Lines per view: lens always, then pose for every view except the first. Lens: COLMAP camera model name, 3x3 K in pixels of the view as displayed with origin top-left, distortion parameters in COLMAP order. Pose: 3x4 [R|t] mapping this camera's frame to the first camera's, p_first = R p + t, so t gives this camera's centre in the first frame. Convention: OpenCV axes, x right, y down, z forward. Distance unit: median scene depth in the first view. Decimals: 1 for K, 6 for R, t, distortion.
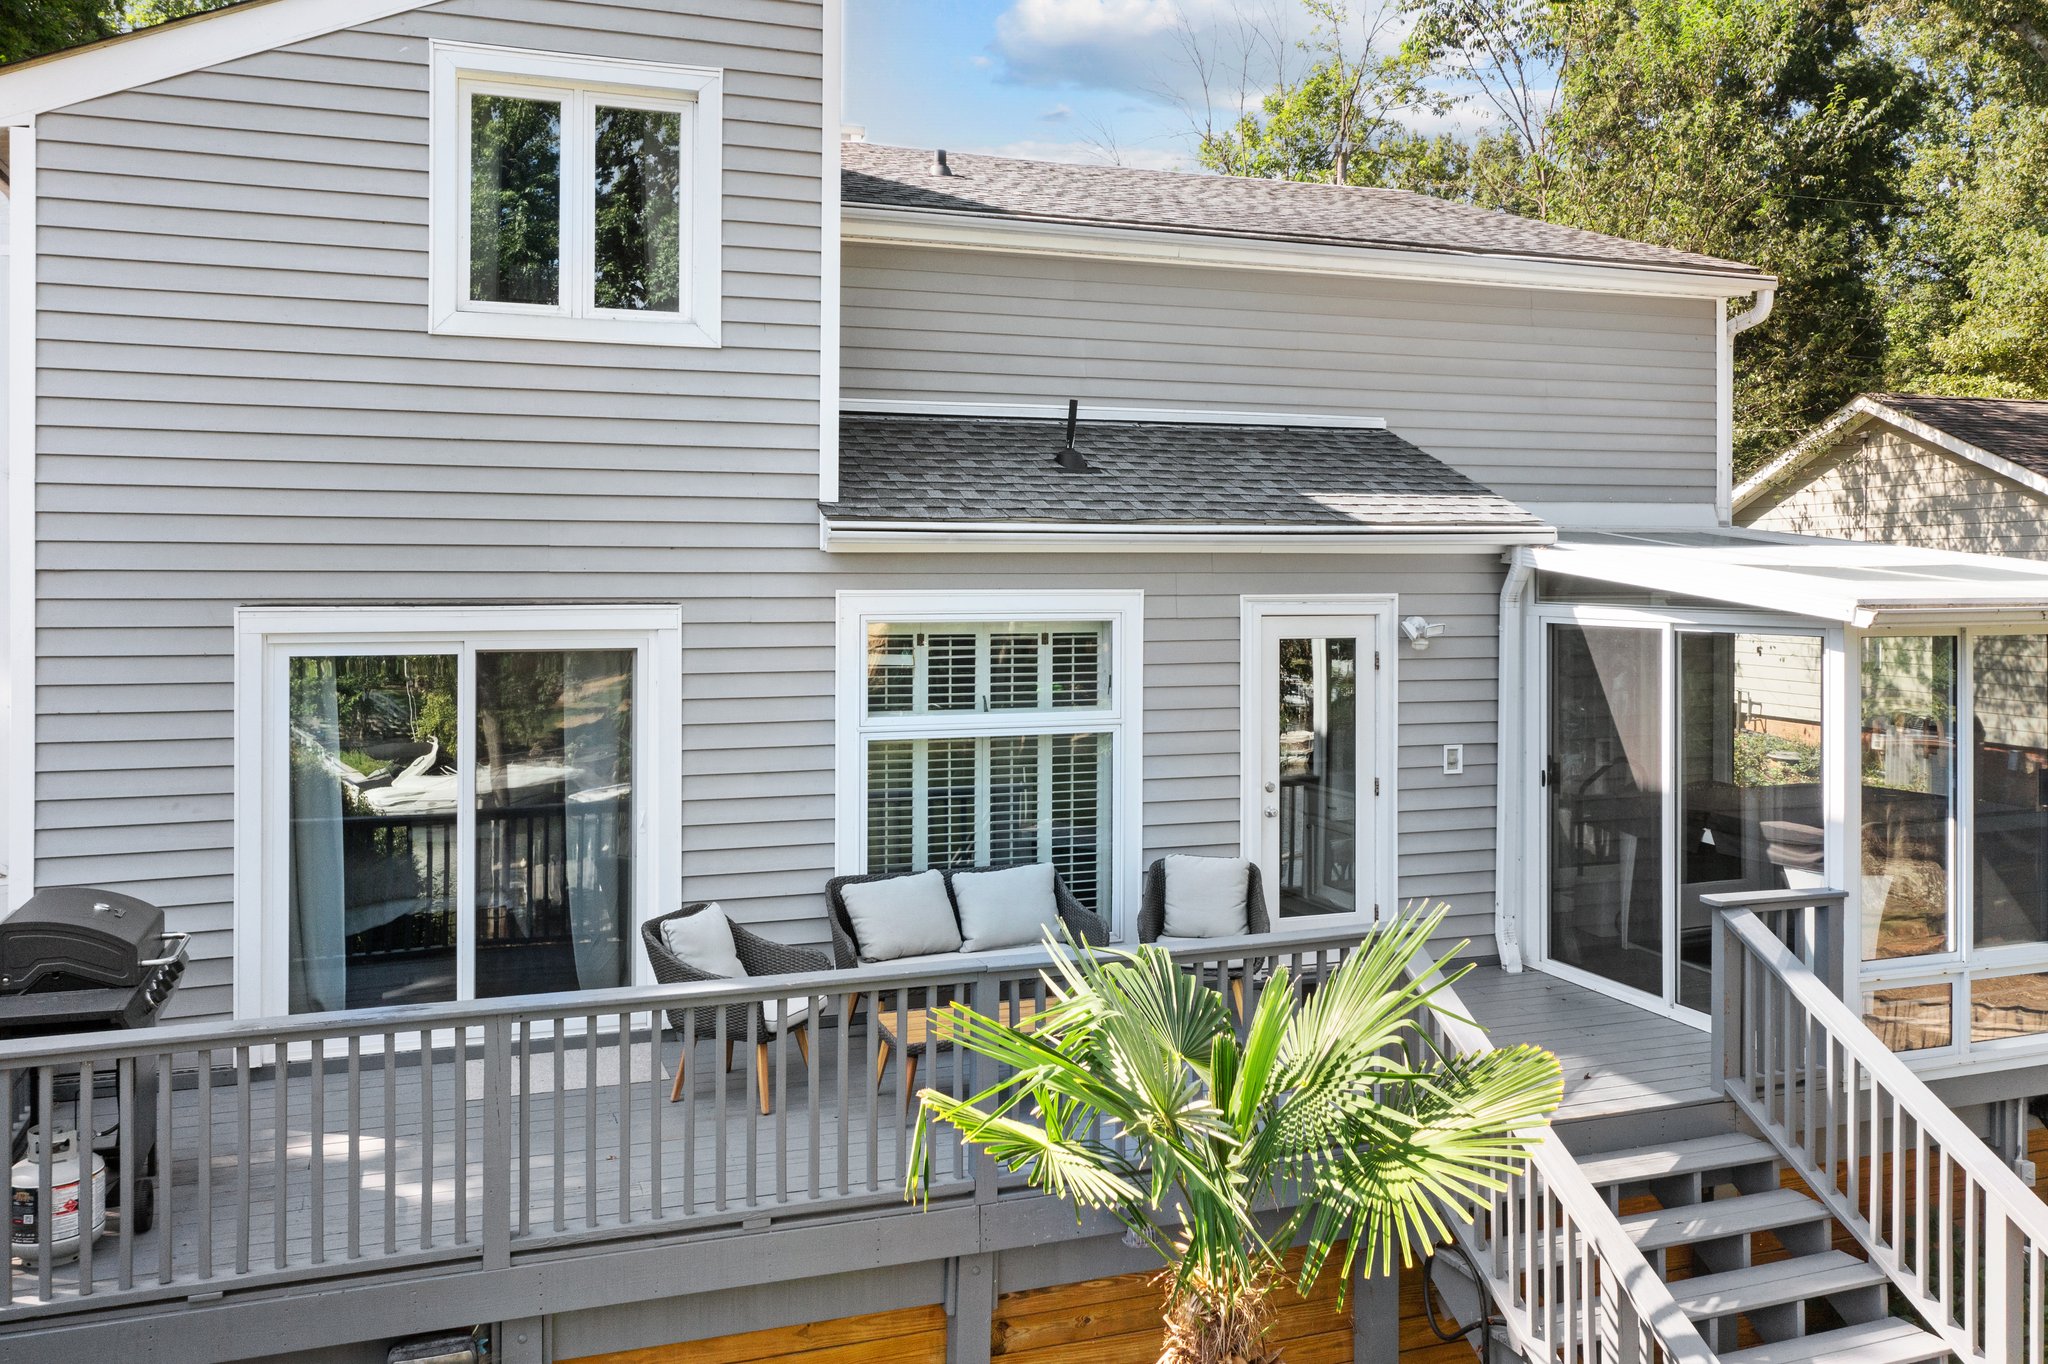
lens RADIAL K [[1682.7, 0, 1022.9], [0, 1682.7, 553.6], [0, 0, 1]] dist [0.006445, 0.009468]
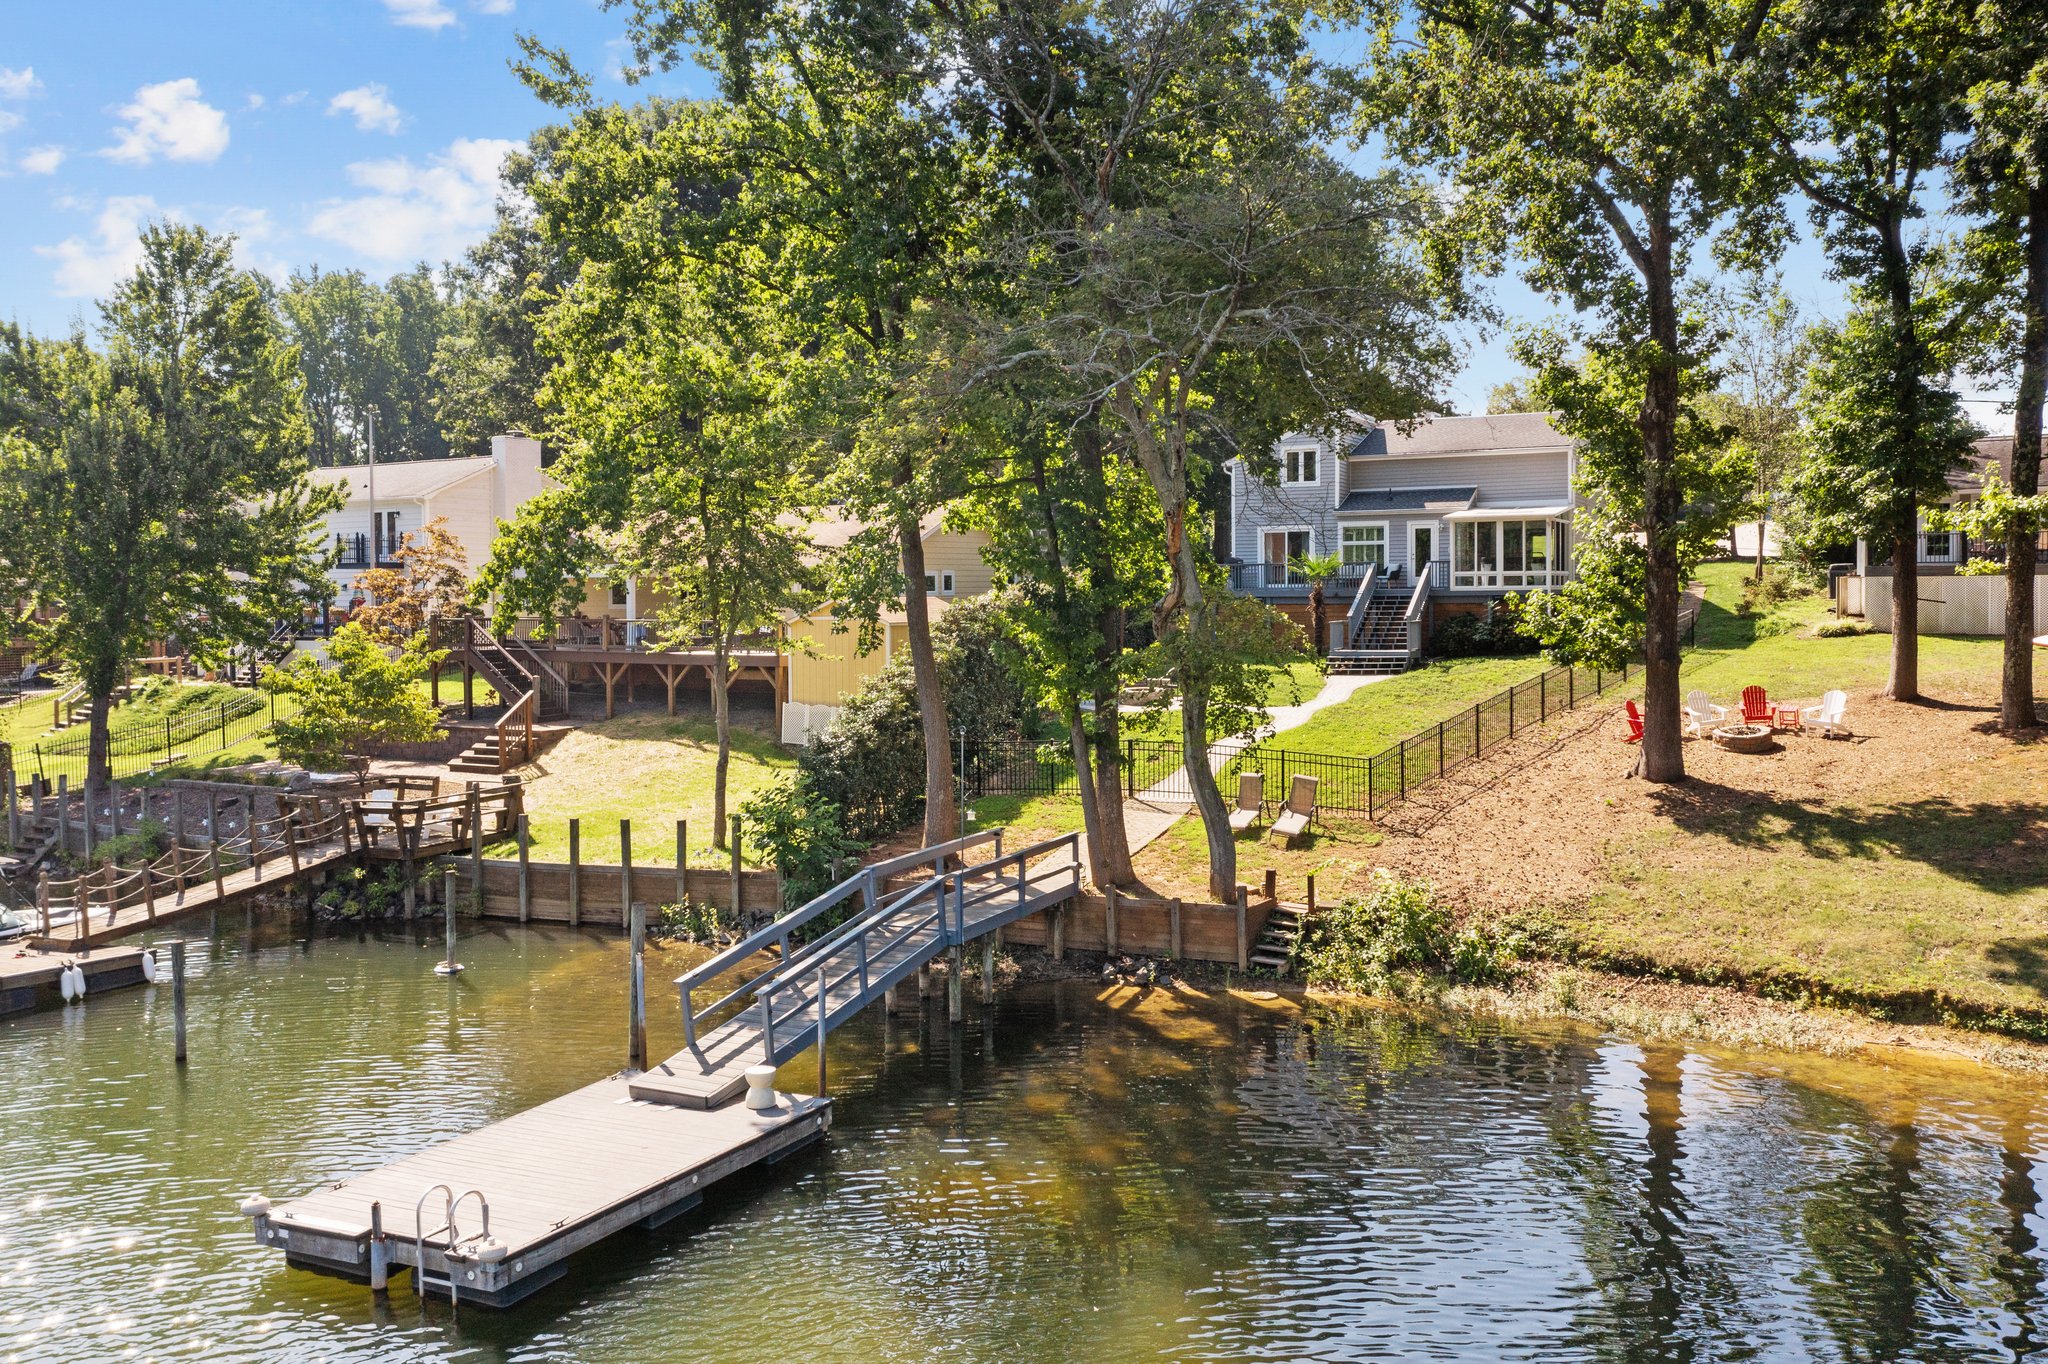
lens RADIAL K [[1682.7, 0, 1022.9], [0, 1682.7, 553.6], [0, 0, 1]] dist [0.006445, 0.009468]
pose [[0.683750, -0.021753, -0.729392, 3.679798], [0.016355, 0.999761, -0.014486, 0.211844], [0.729533, -0.002024, 0.683943, -4.203306]]
